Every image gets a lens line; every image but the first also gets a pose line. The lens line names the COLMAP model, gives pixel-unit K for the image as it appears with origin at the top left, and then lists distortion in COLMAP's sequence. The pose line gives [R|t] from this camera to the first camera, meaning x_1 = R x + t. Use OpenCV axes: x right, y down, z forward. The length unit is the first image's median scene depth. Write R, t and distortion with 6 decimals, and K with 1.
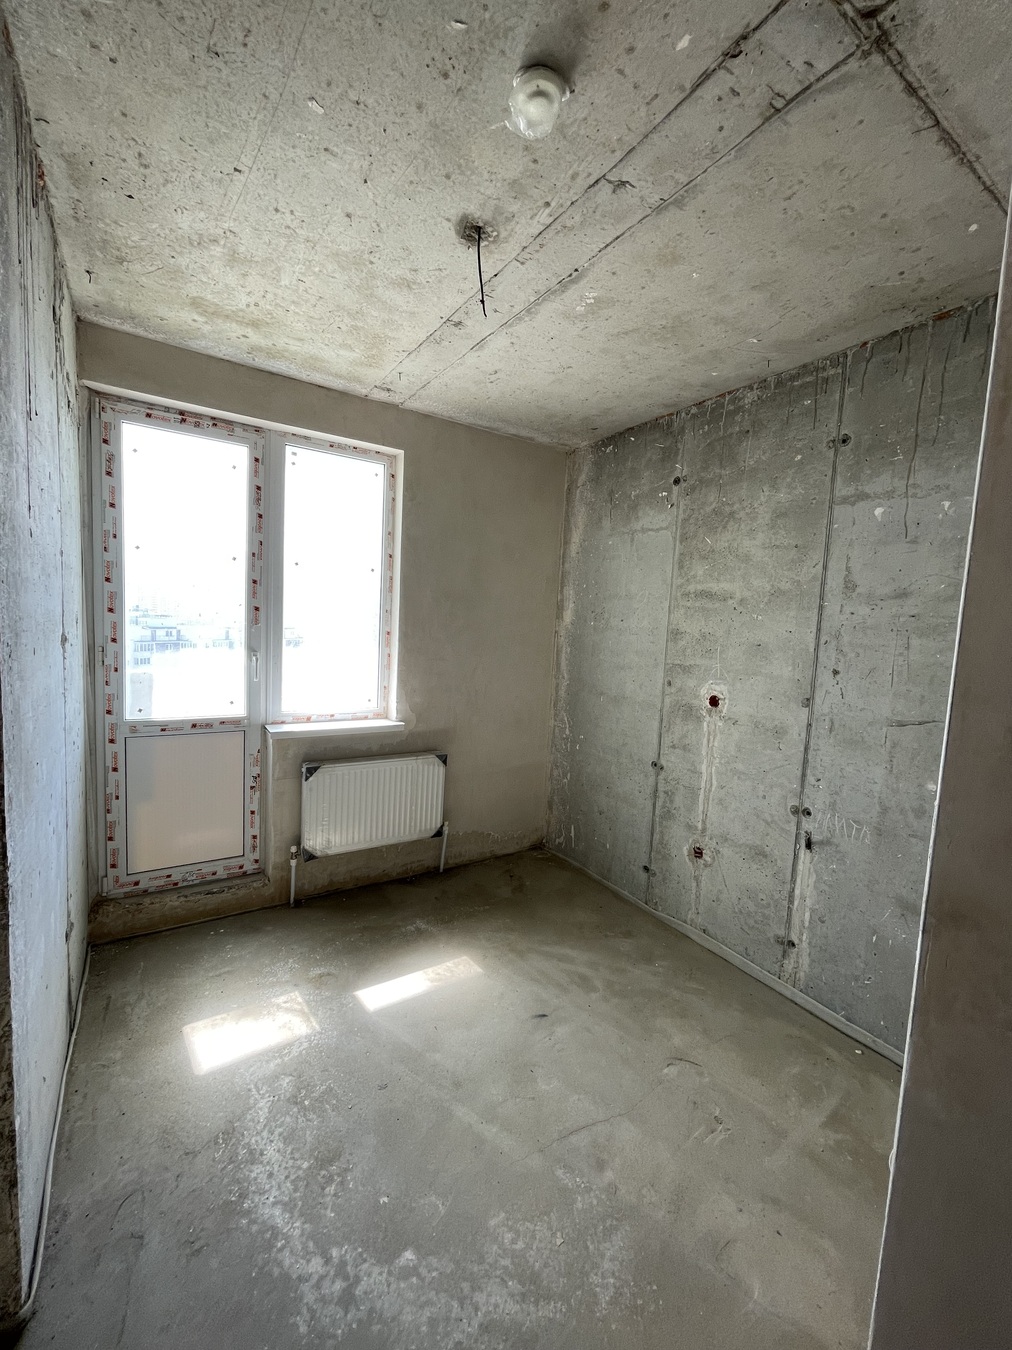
lens RADIAL K [[548.5, 0, 504.7], [0, 548.5, 671.7], [0, 0, 1]] dist [-0.004615, 0.000664]
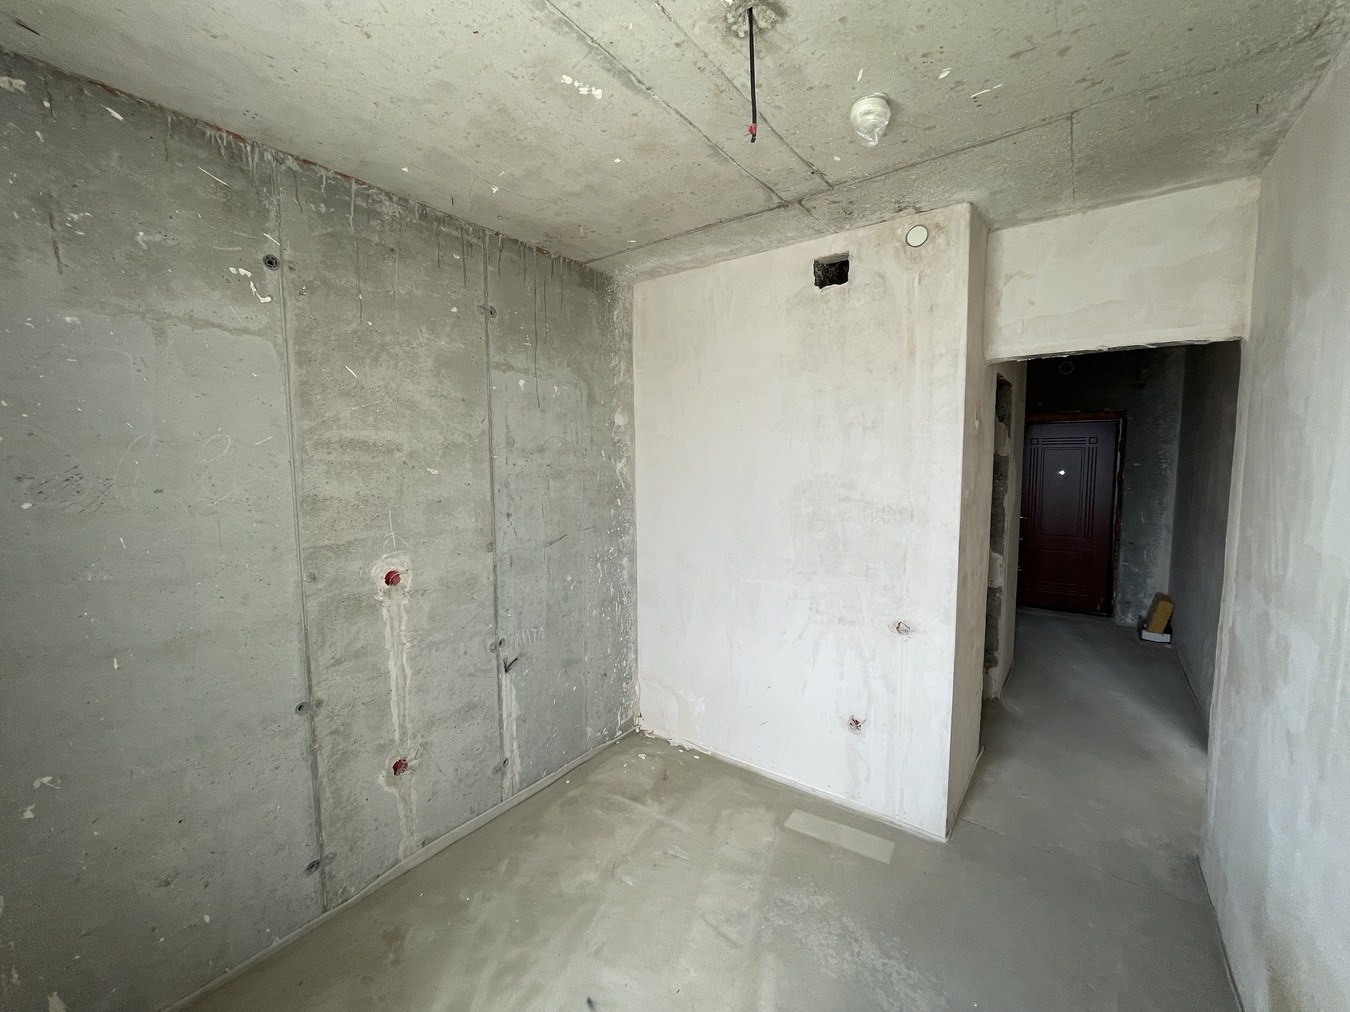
lens RADIAL K [[548.5, 0, 673.9], [0, 548.5, 504.6], [0, 0, 1]] dist [-0.004615, 0.000664]
pose [[-0.346944, -0.130748, 0.928728, -0.549915], [0.072459, 0.983539, 0.165532, -0.173140], [-0.935083, 0.124725, -0.331759, 0.967071]]
